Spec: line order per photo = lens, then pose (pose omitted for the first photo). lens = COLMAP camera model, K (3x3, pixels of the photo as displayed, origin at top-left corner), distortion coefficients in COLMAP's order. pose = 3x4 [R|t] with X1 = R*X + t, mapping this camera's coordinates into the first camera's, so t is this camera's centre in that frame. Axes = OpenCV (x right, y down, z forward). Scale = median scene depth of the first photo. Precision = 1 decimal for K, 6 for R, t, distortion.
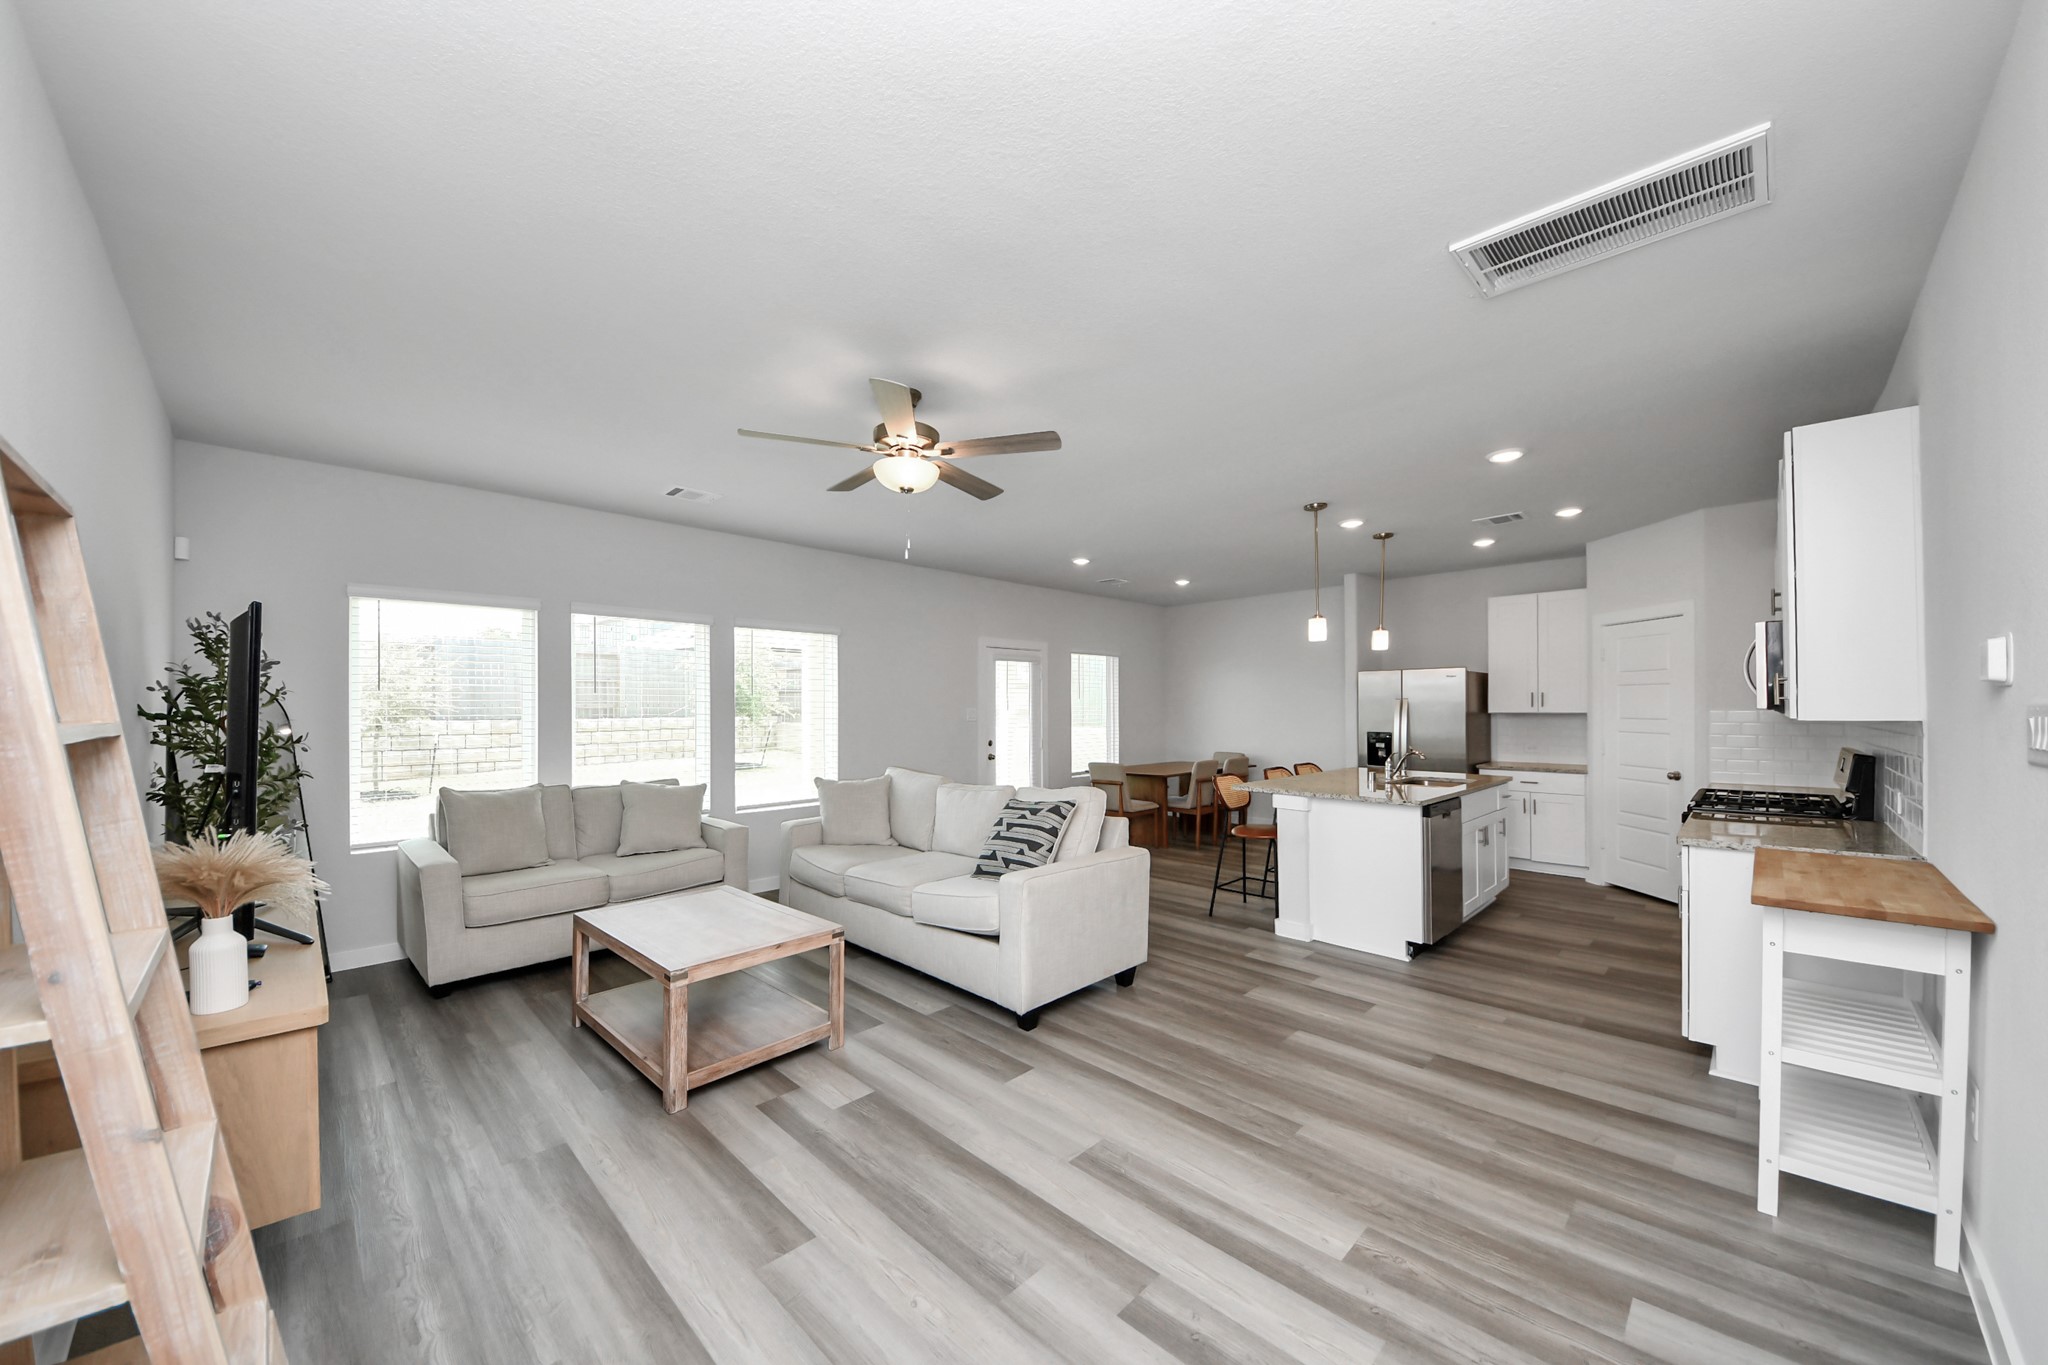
lens RADIAL K [[733.2, 0, 998.4], [0, 733.2, 704.3], [0, 0, 1]] dist [0.000365, -0.000375]
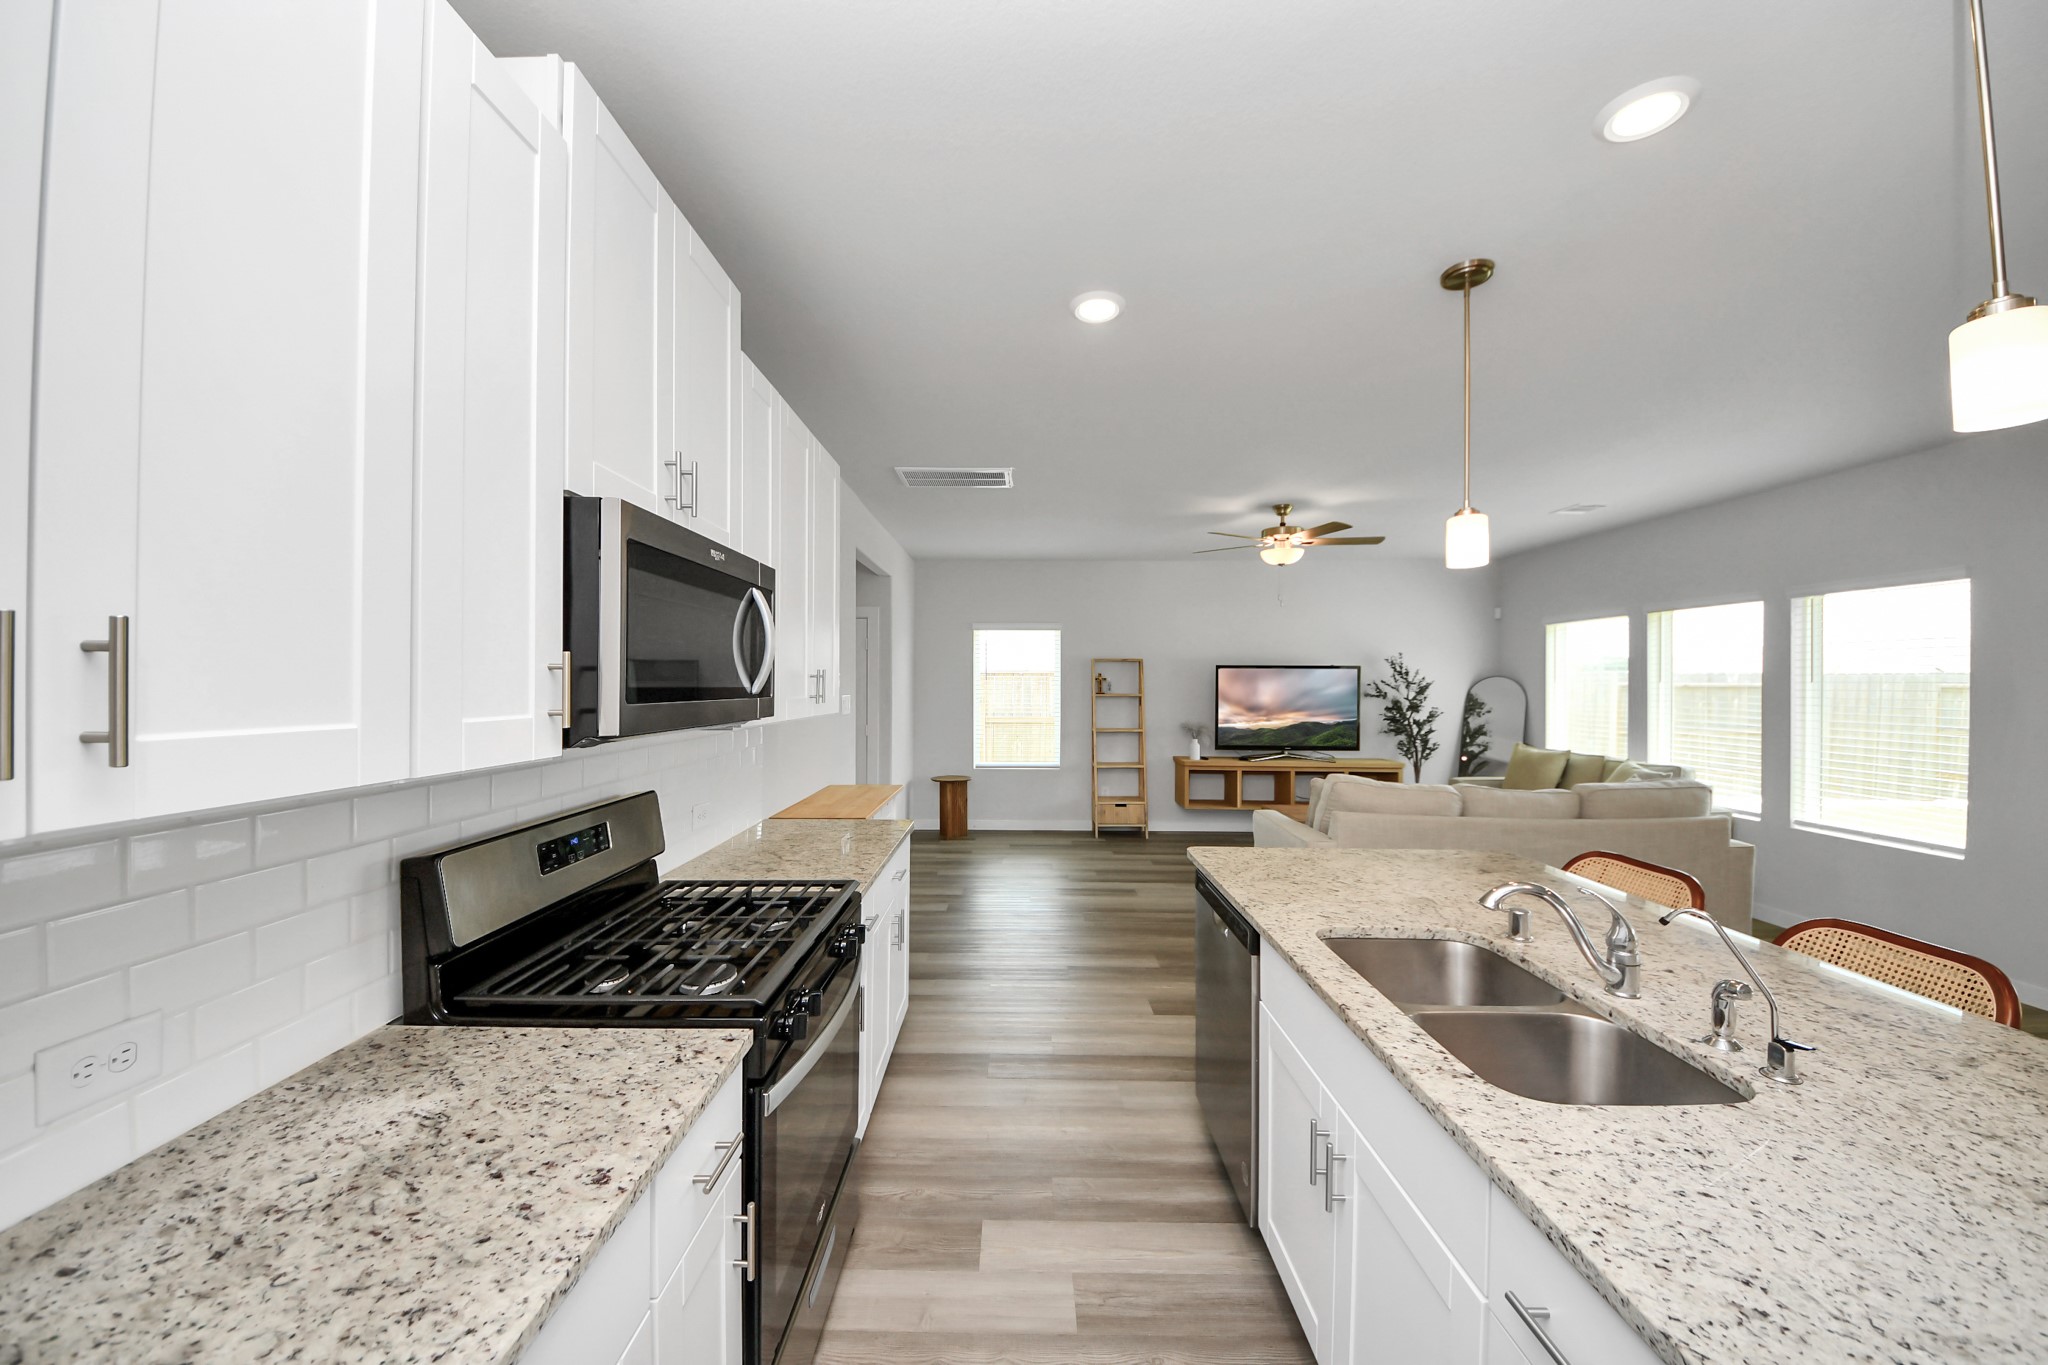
lens RADIAL K [[733.2, 0, 1001.3], [0, 733.2, 683.7], [0, 0, 1]] dist [0.000365, -0.000375]
pose [[-0.714011, 0.002246, -0.700131, 1.865979], [-0.001242, 0.999989, 0.004475, -0.031521], [0.700133, 0.004065, -0.714001, 2.190713]]
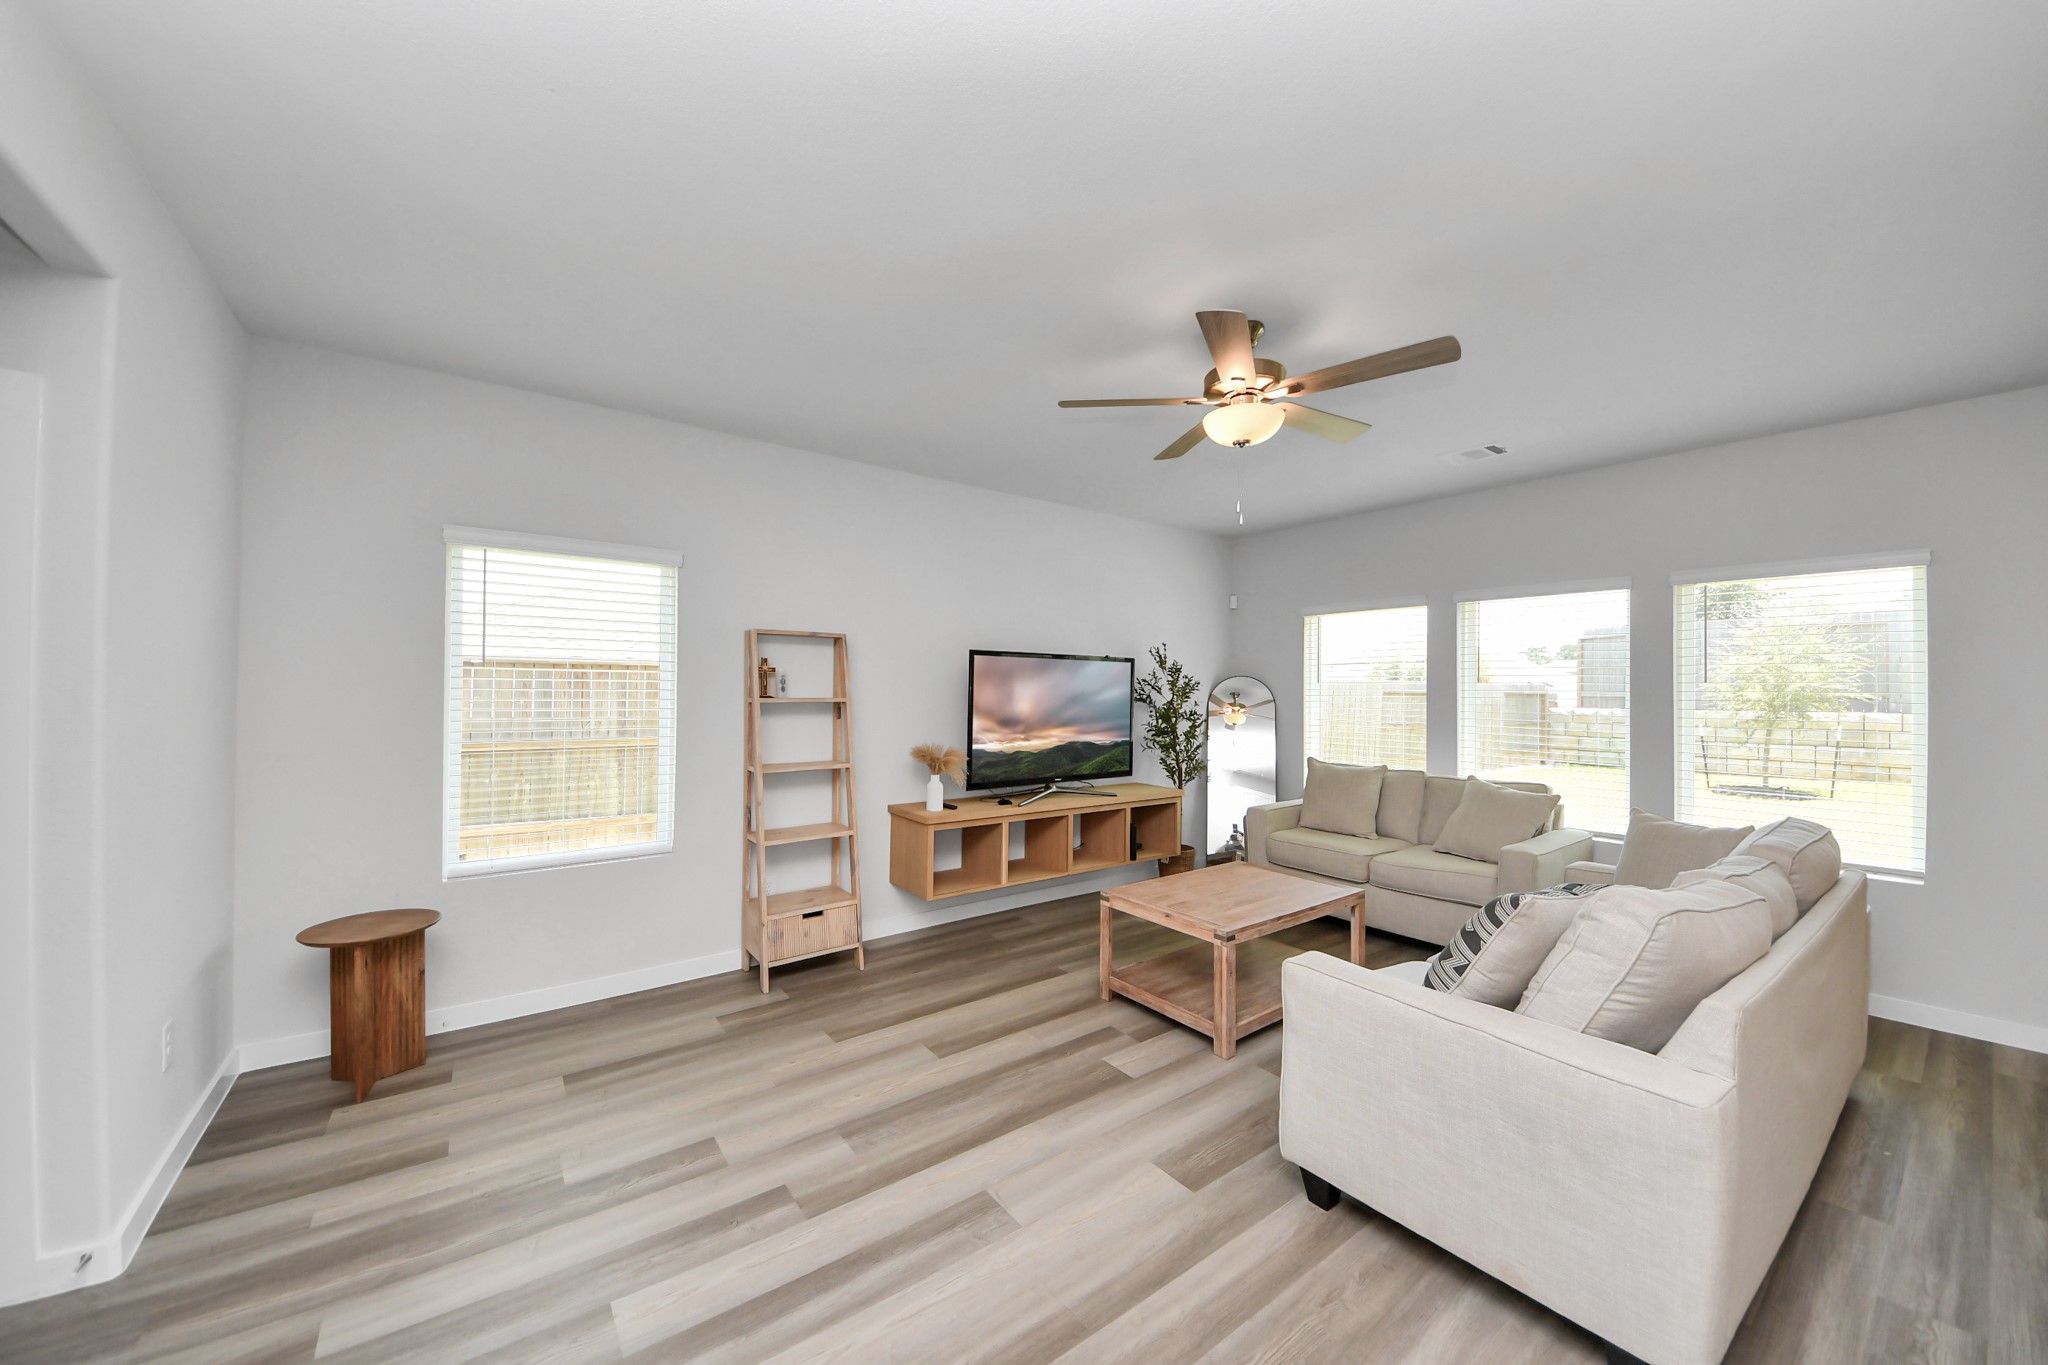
lens RADIAL K [[733.2, 0, 1036.8], [0, 733.2, 684.5], [0, 0, 1]] dist [0.000365, -0.000375]
pose [[-0.118833, -0.002176, -0.992912, 0.966333], [-0.007357, 0.999972, -0.001311, -0.012395], [0.992887, 0.007149, -0.118846, 1.120899]]
